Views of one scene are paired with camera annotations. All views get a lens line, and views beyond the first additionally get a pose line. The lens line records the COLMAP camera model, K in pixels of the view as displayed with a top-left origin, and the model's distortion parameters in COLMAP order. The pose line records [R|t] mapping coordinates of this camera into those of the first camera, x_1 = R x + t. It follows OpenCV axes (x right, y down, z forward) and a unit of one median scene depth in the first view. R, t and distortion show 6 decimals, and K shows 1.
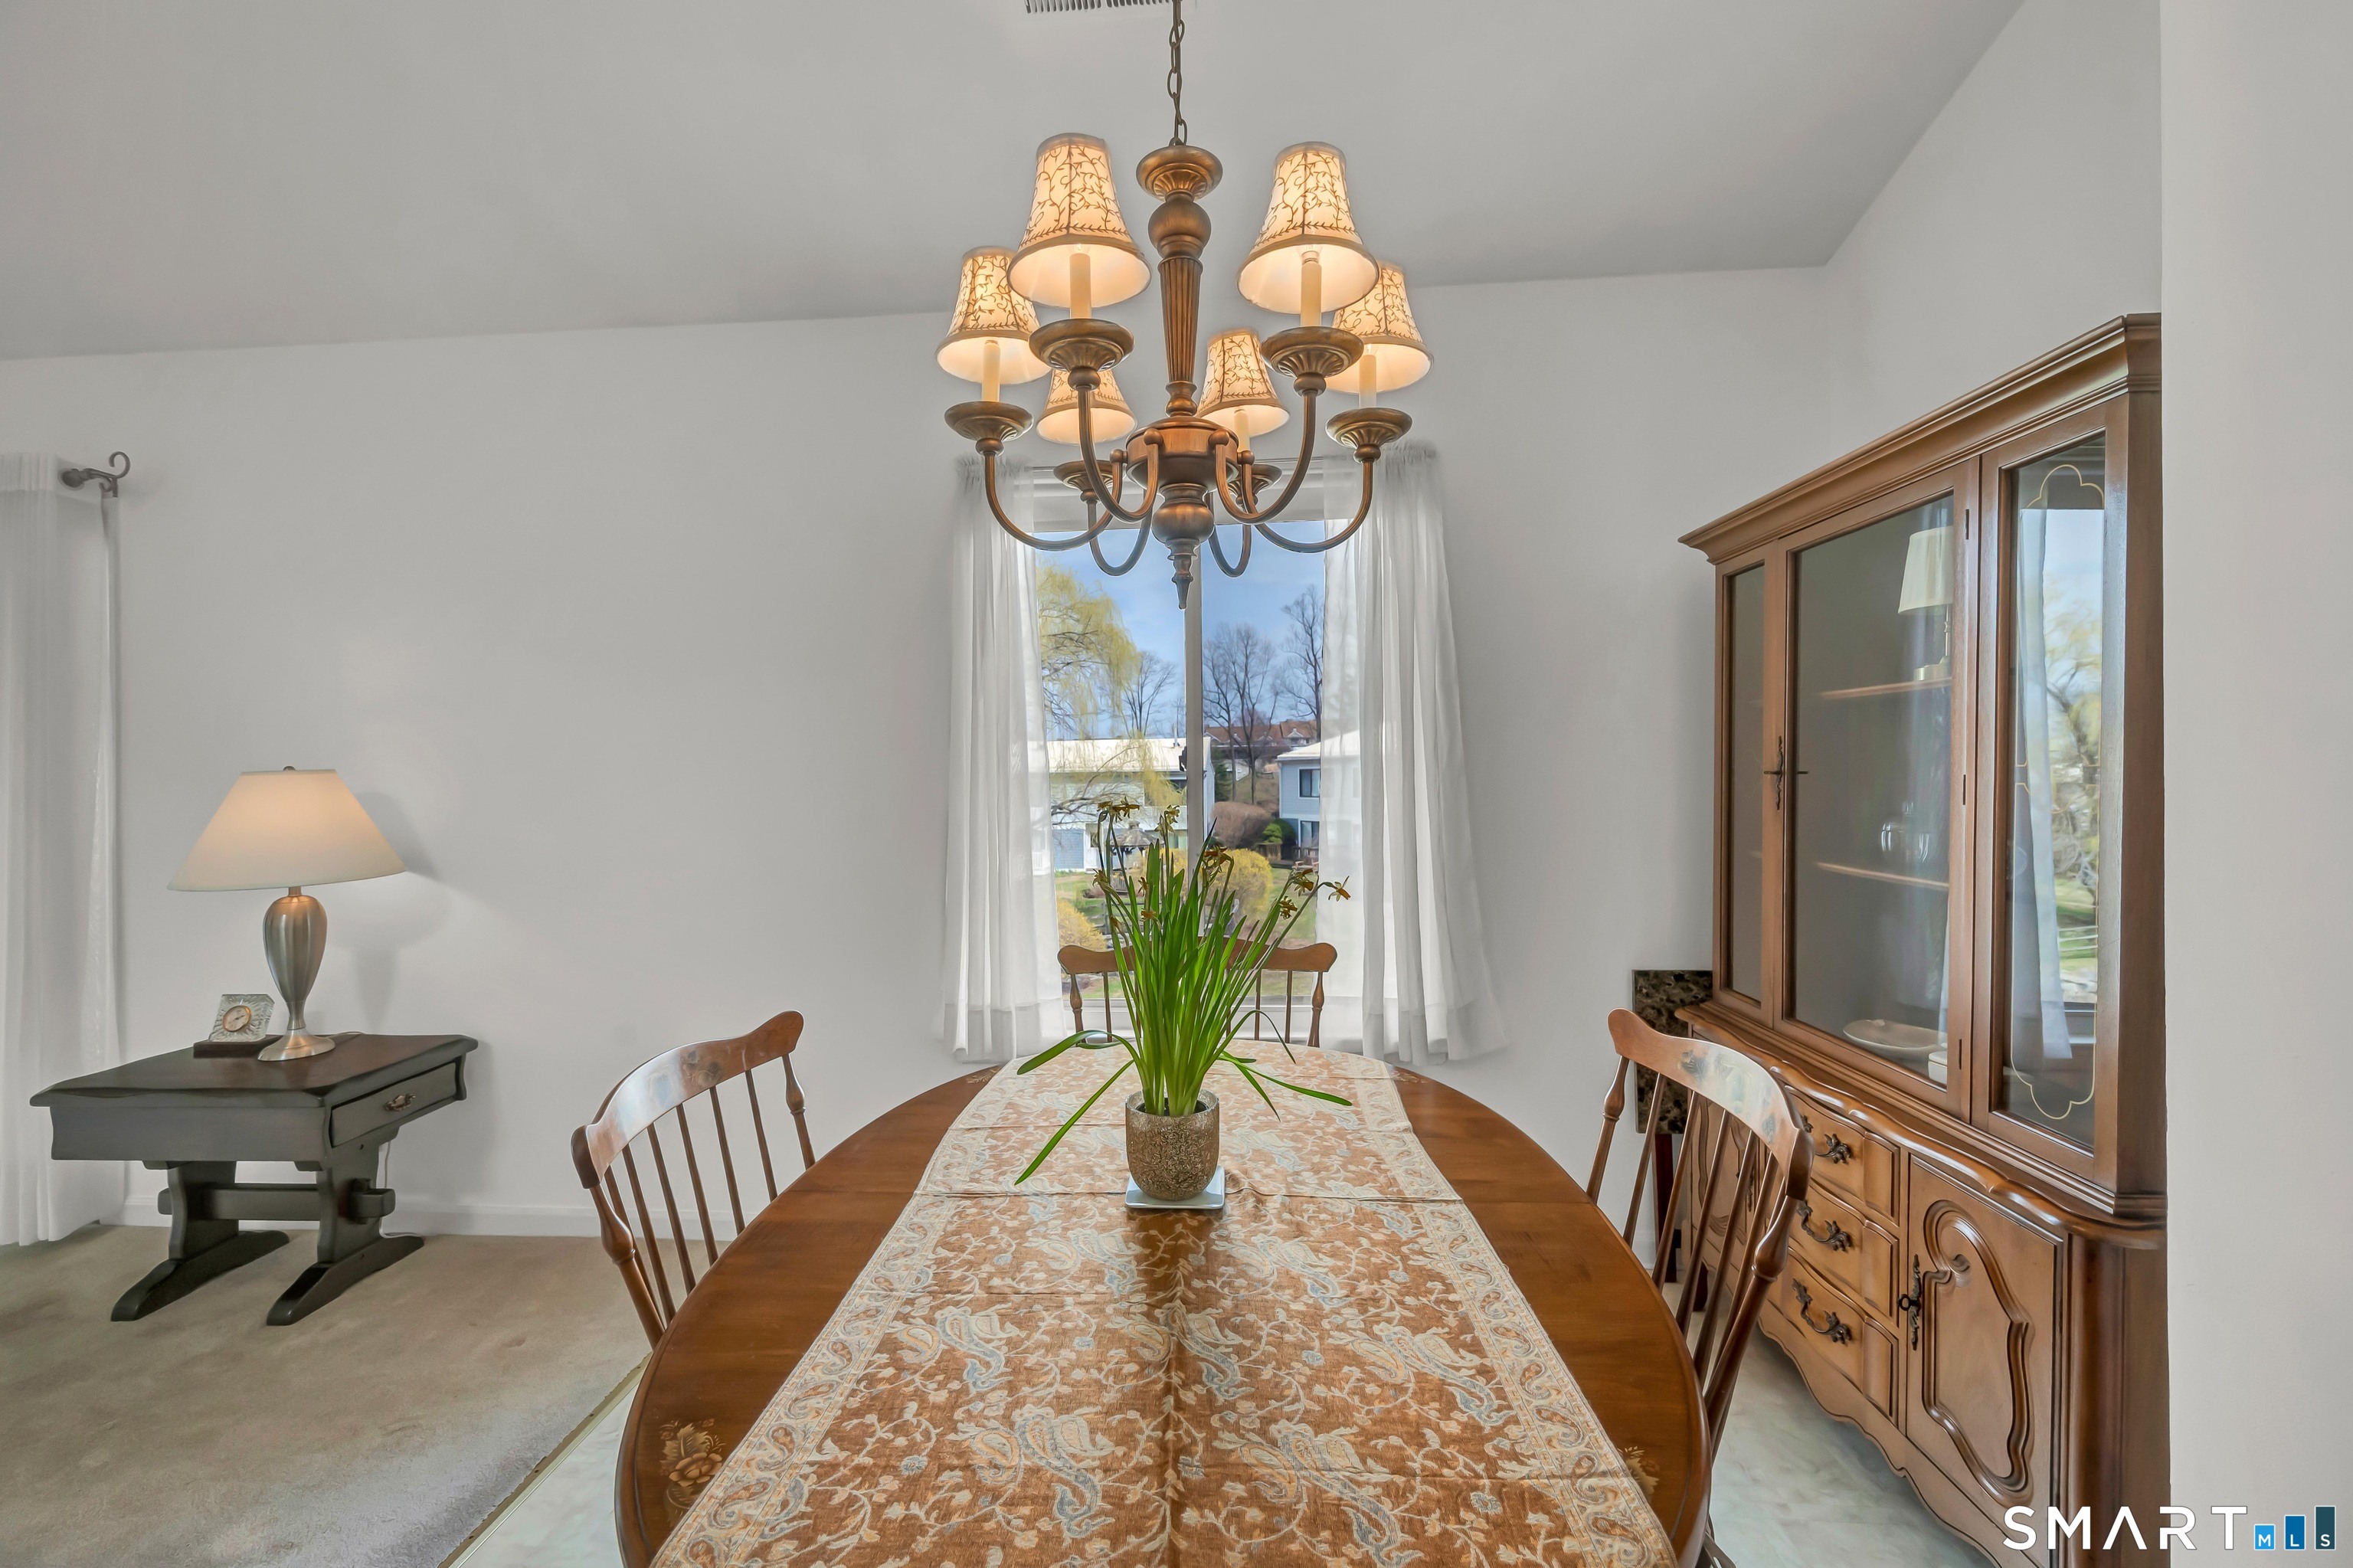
lens RADIAL K [[948.4, 0, 1179.2], [0, 948.4, 793.8], [0, 0, 1]] dist [-0.006448, 0.000034]
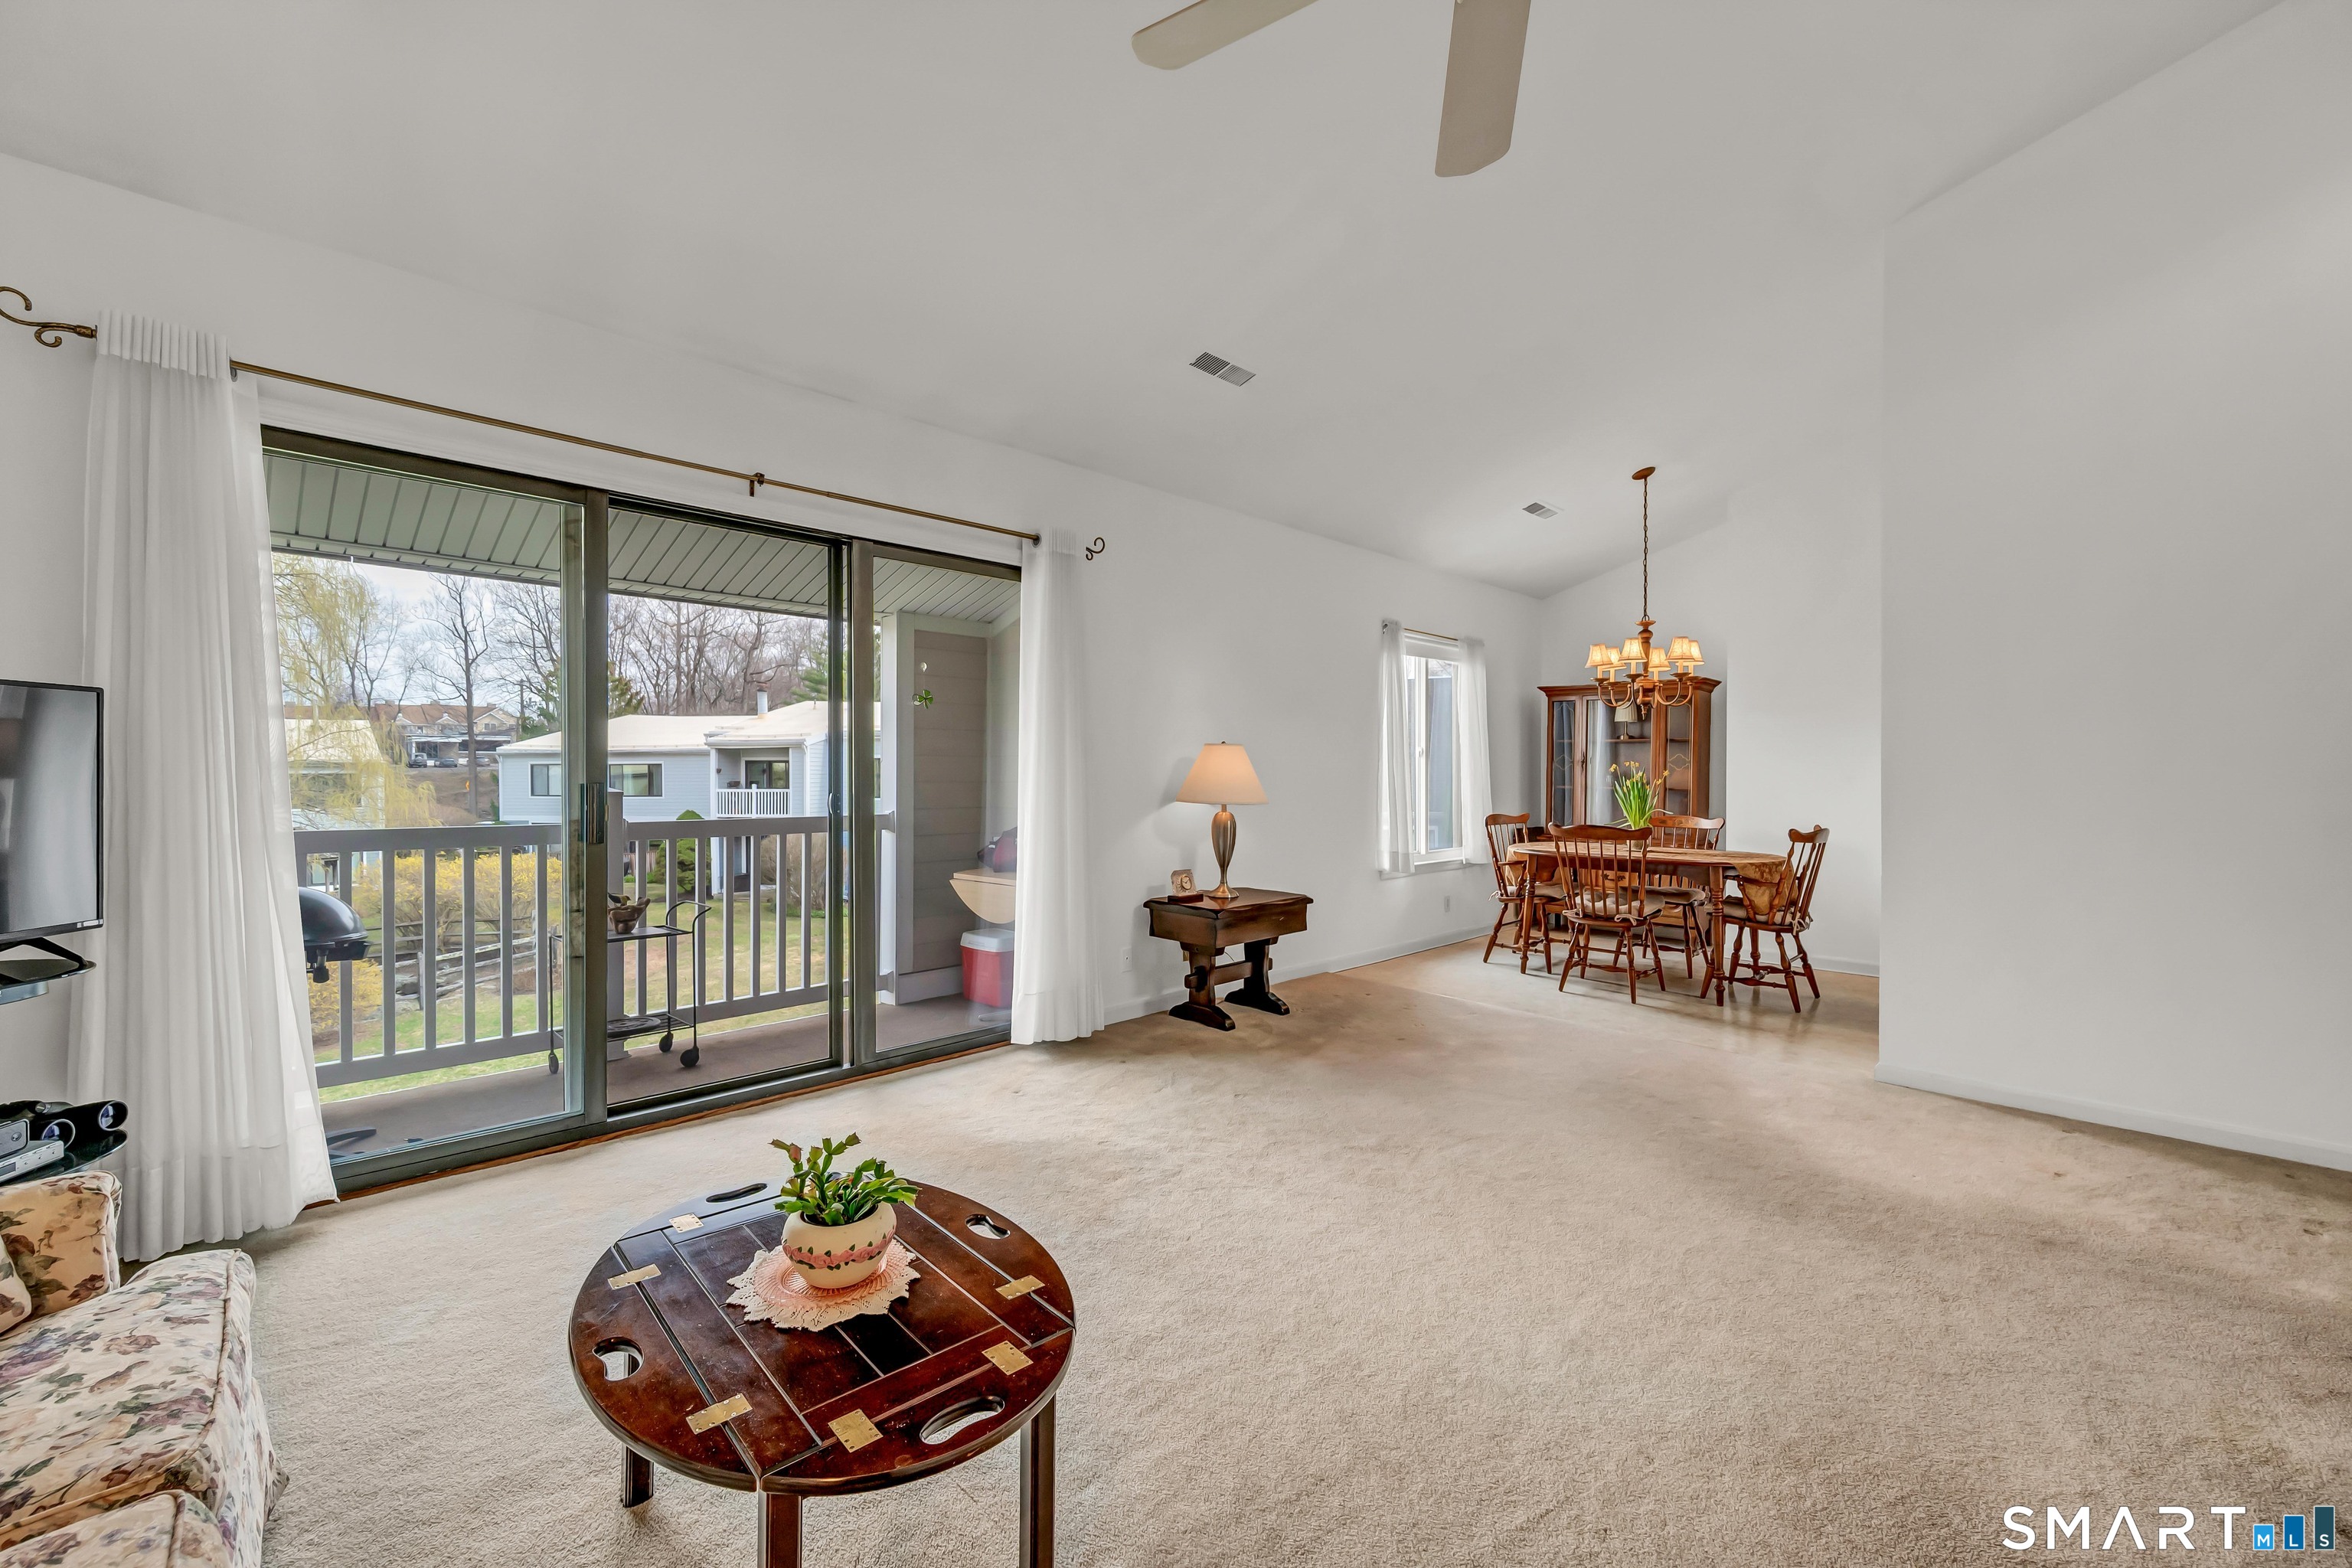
lens RADIAL K [[947.9, 0, 1175.3], [0, 947.9, 782.9], [0, 0, 1]] dist [-0.006448, 0.000034]
pose [[0.670261, 0.007439, 0.742088, -2.415200], [0.003177, 0.999912, -0.012893, 0.079417], [-0.742119, 0.011000, 0.670178, -0.186650]]
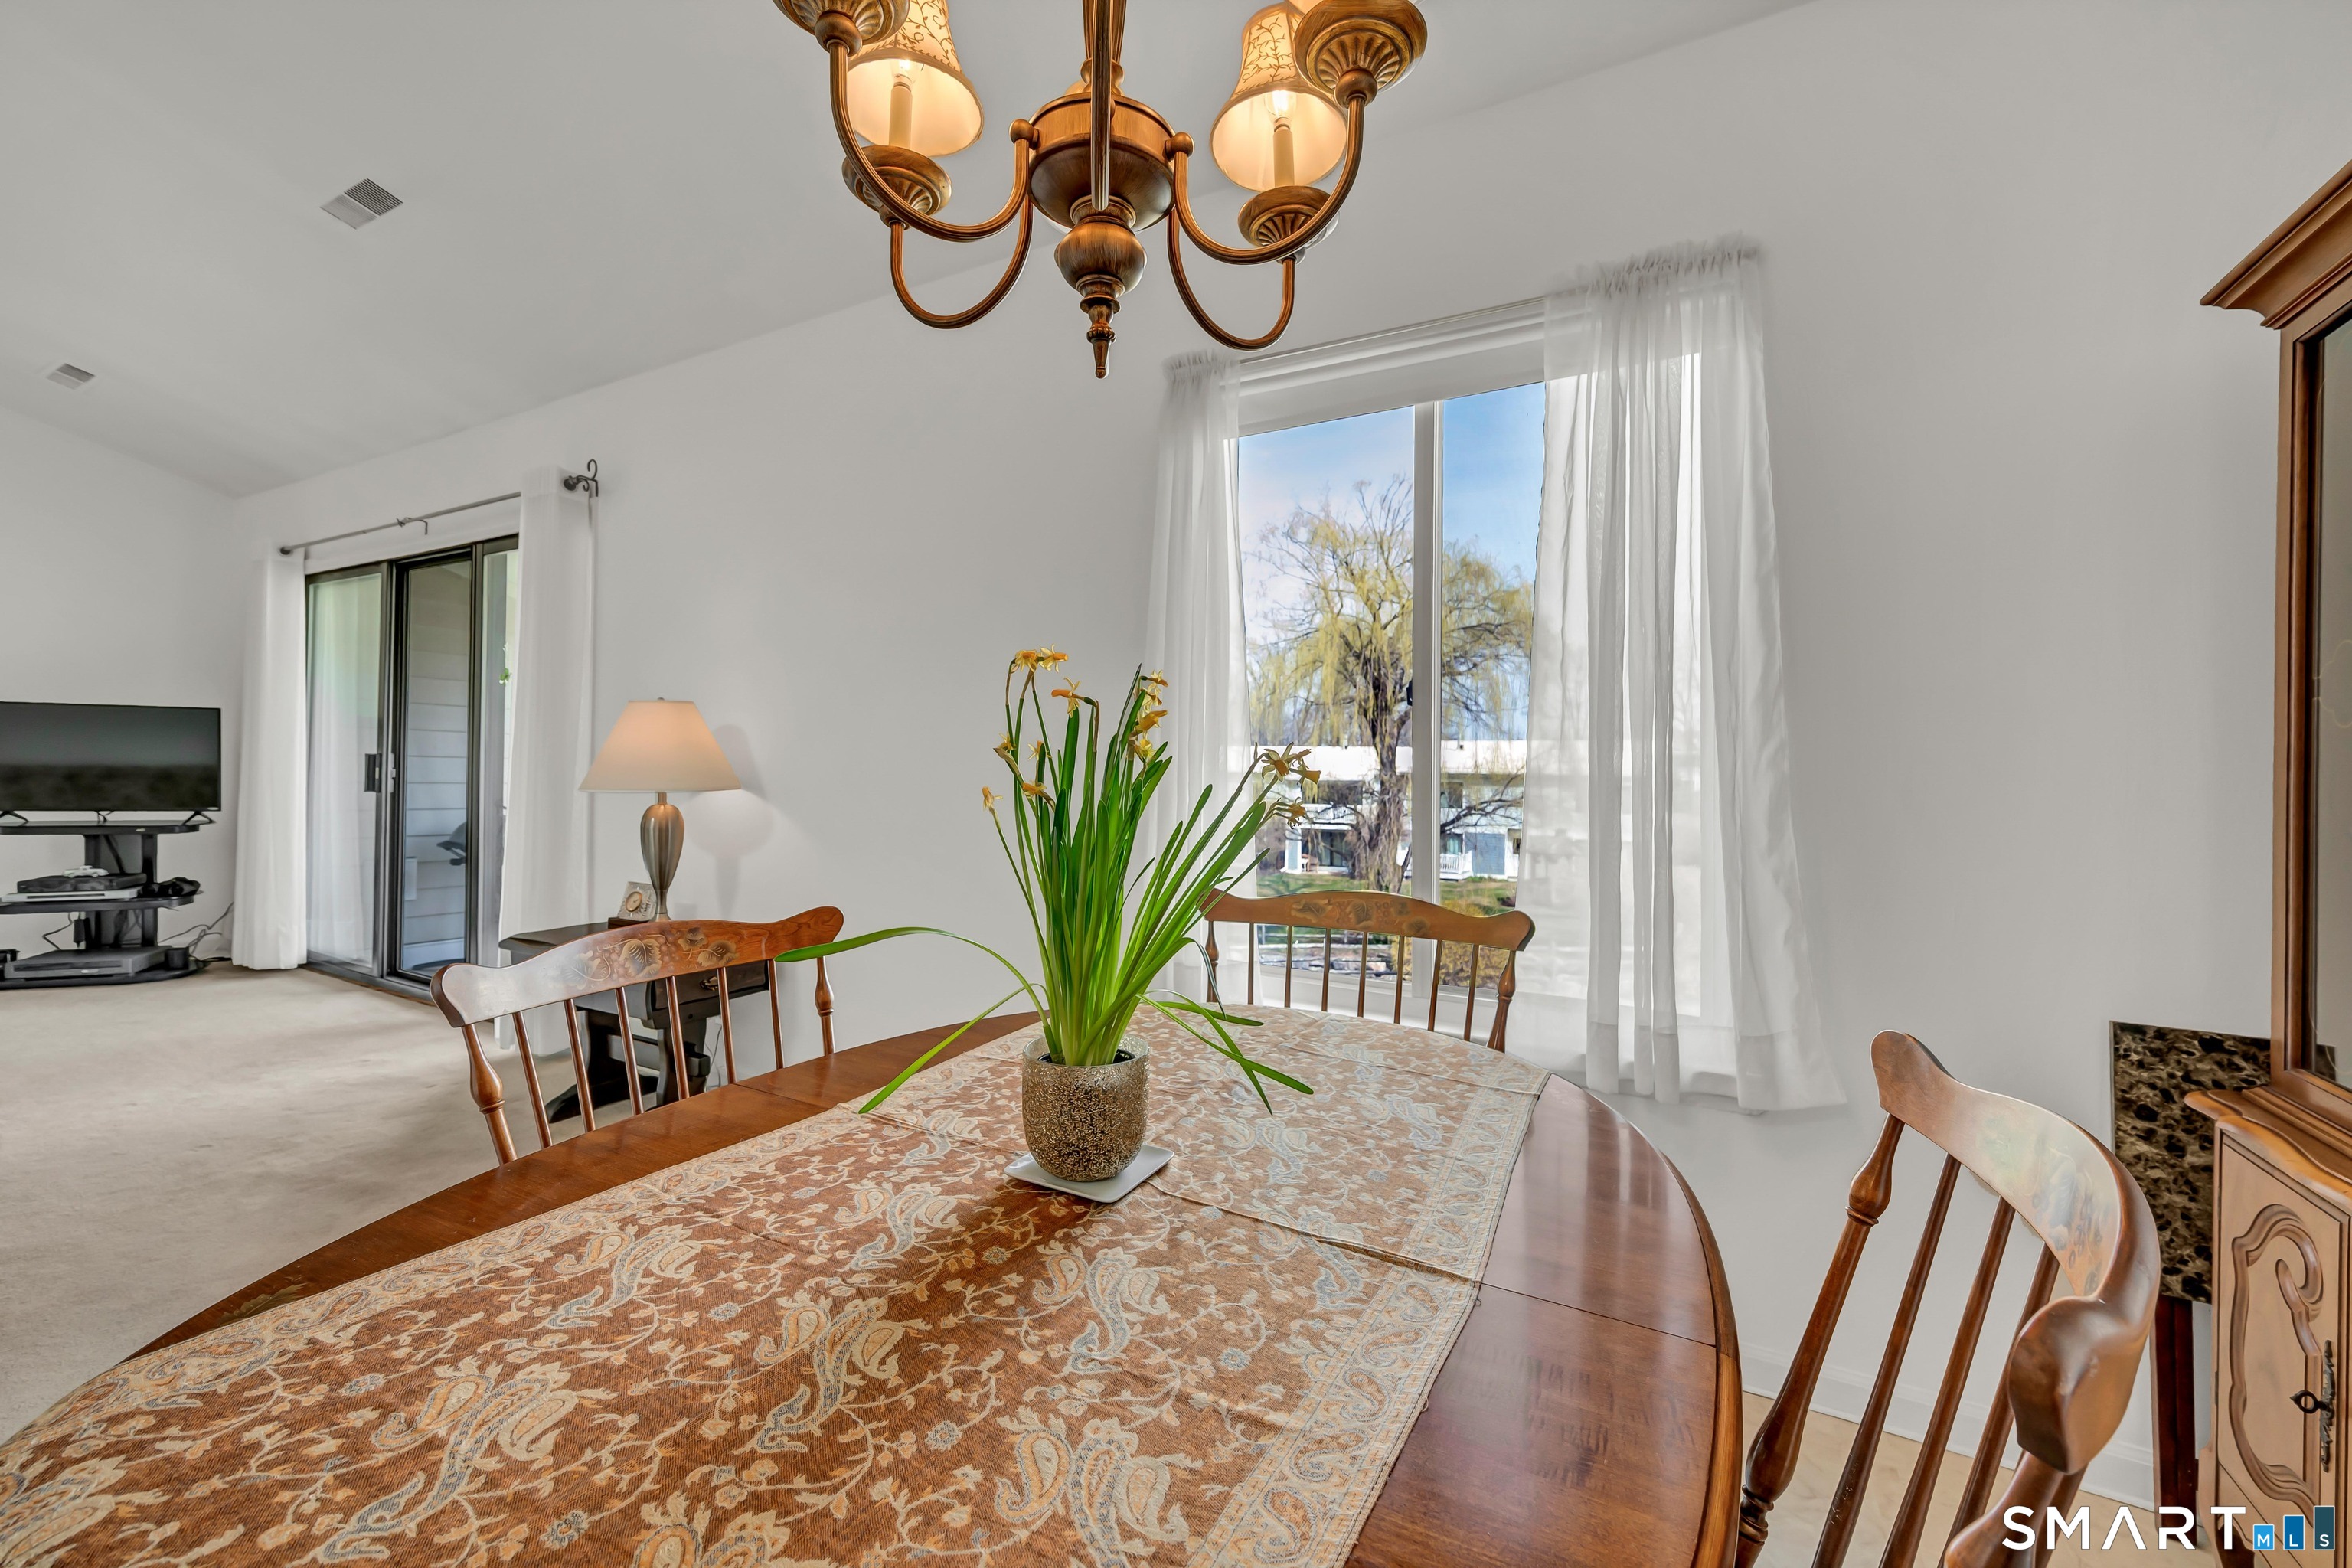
lens RADIAL K [[947.9, 0, 1169.5], [0, 947.9, 784.9], [0, 0, 1]] dist [-0.006448, 0.000034]
pose [[0.901358, 0.037326, -0.431463, 0.191518], [-0.041043, 0.999157, 0.000697, 0.057625], [0.431125, 0.017080, 0.902131, 0.177439]]
